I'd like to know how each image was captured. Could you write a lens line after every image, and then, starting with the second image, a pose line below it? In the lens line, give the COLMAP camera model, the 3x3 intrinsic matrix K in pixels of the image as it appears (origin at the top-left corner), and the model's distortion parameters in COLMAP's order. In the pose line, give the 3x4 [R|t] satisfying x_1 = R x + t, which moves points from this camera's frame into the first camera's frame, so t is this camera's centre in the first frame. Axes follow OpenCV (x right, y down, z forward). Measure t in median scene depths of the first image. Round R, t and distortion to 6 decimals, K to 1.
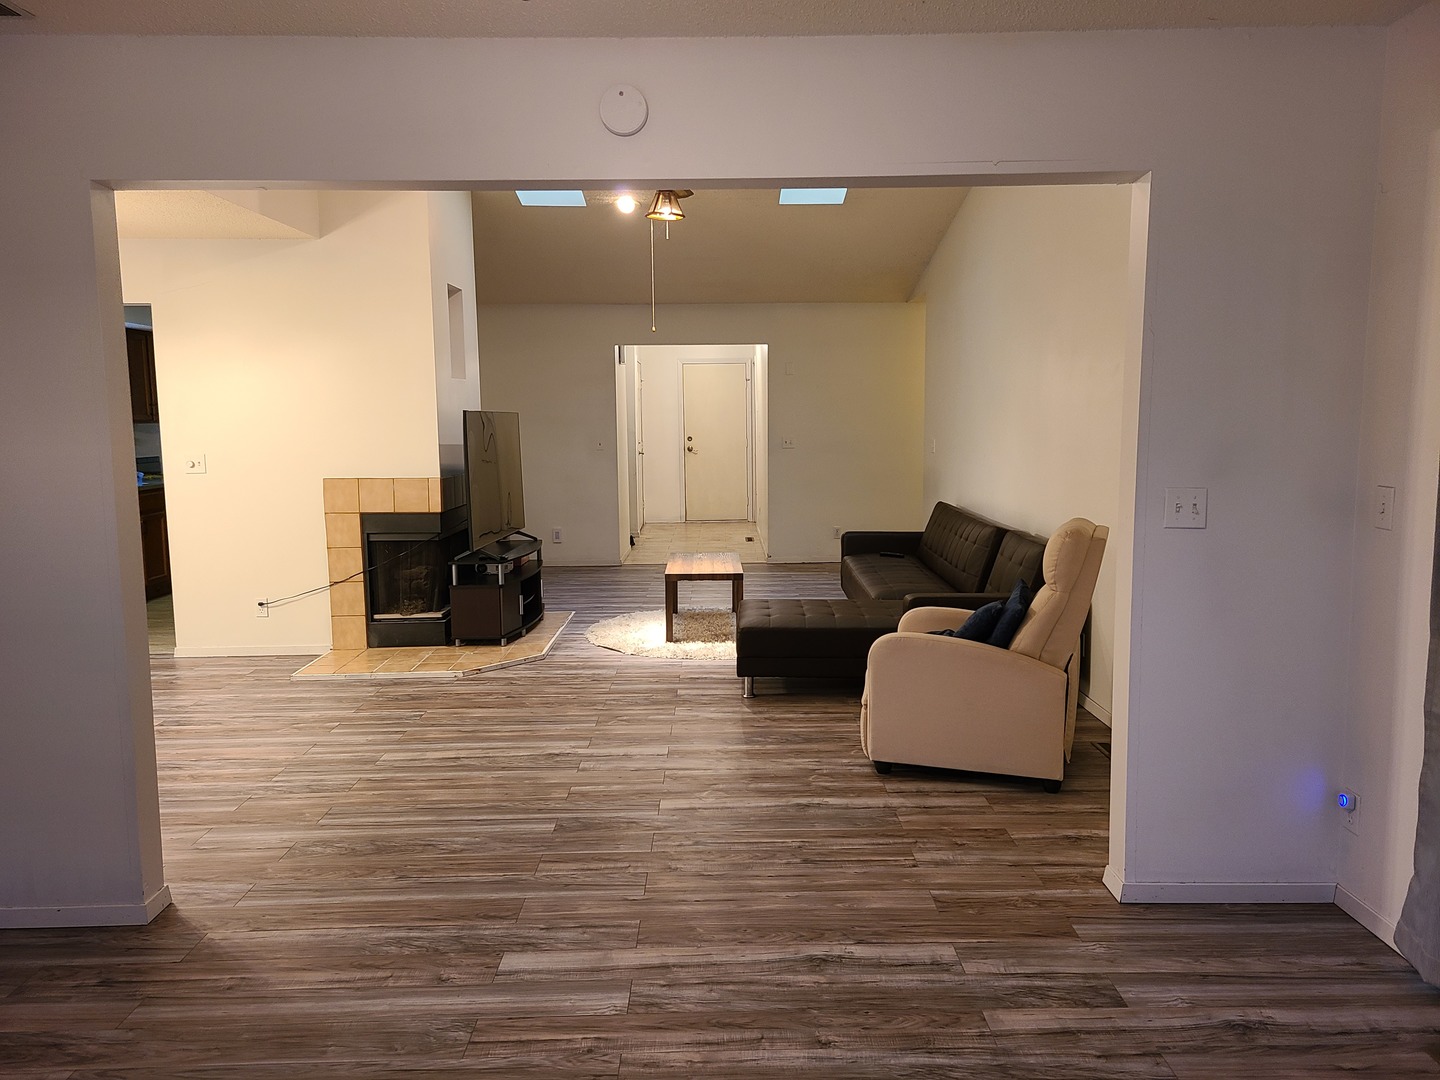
lens RADIAL K [[1067.0, 0, 724.7], [0, 1067.0, 545.9], [0, 0, 1]] dist [0.061024, -0.040060]
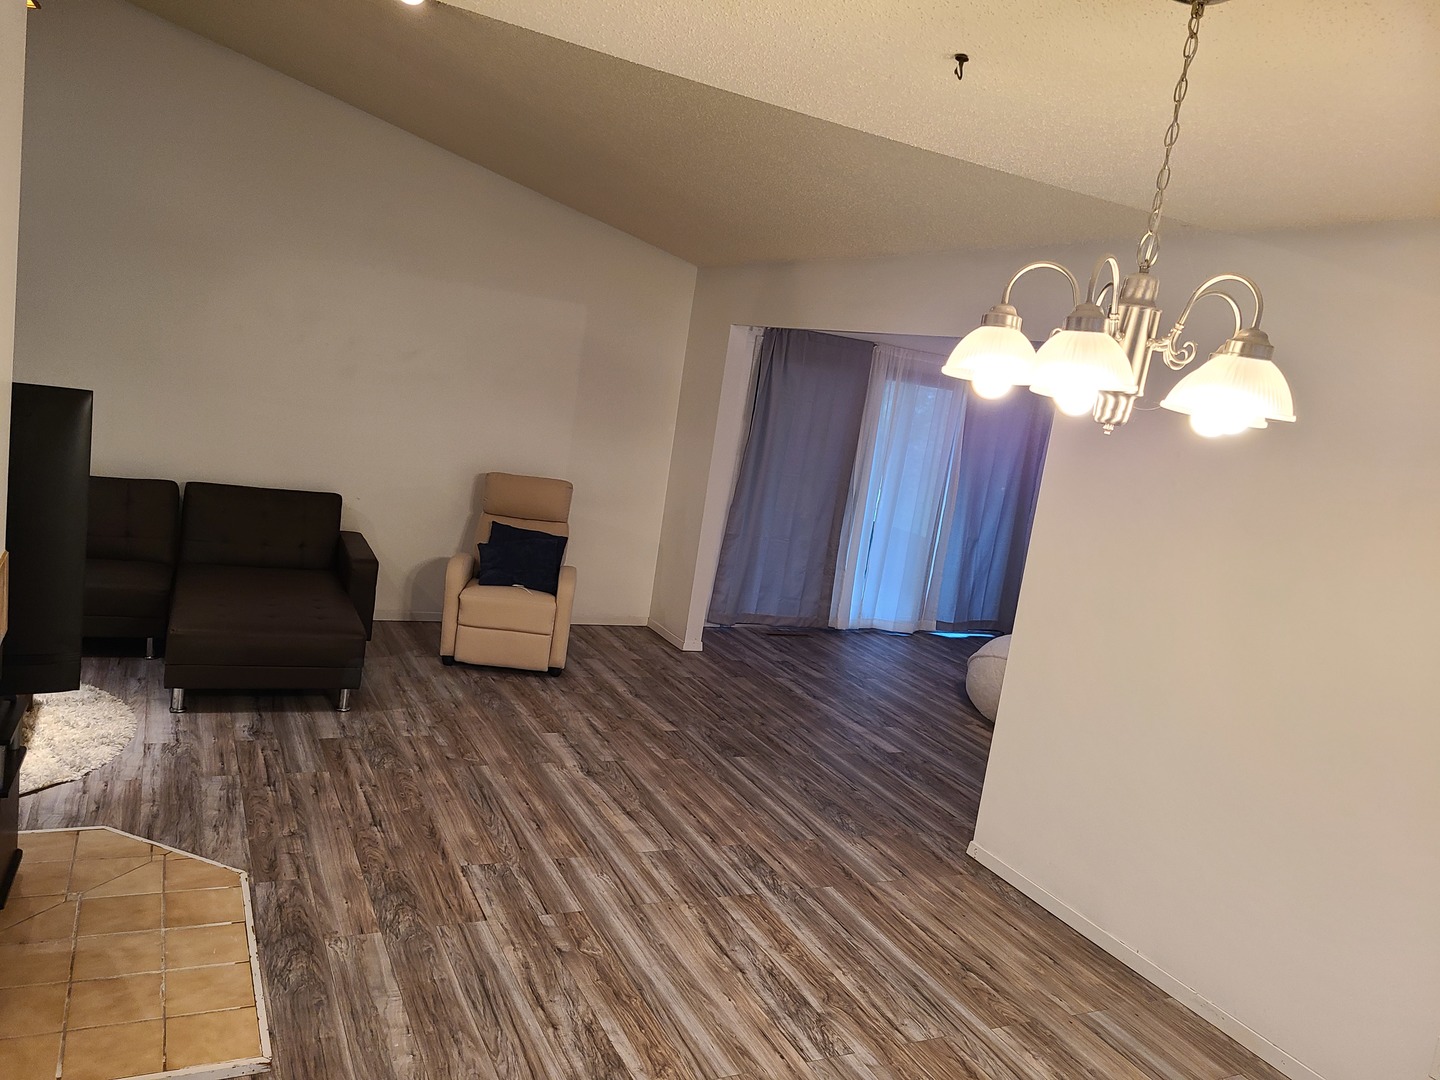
lens RADIAL K [[1067.0, 0, 727.7], [0, 1067.0, 547.9], [0, 0, 1]] dist [0.061024, -0.040060]
pose [[-0.435601, -0.196832, 0.878356, -1.356909], [-0.030687, 0.978479, 0.204051, -0.286273], [-0.899616, 0.061931, -0.432267, 1.665829]]
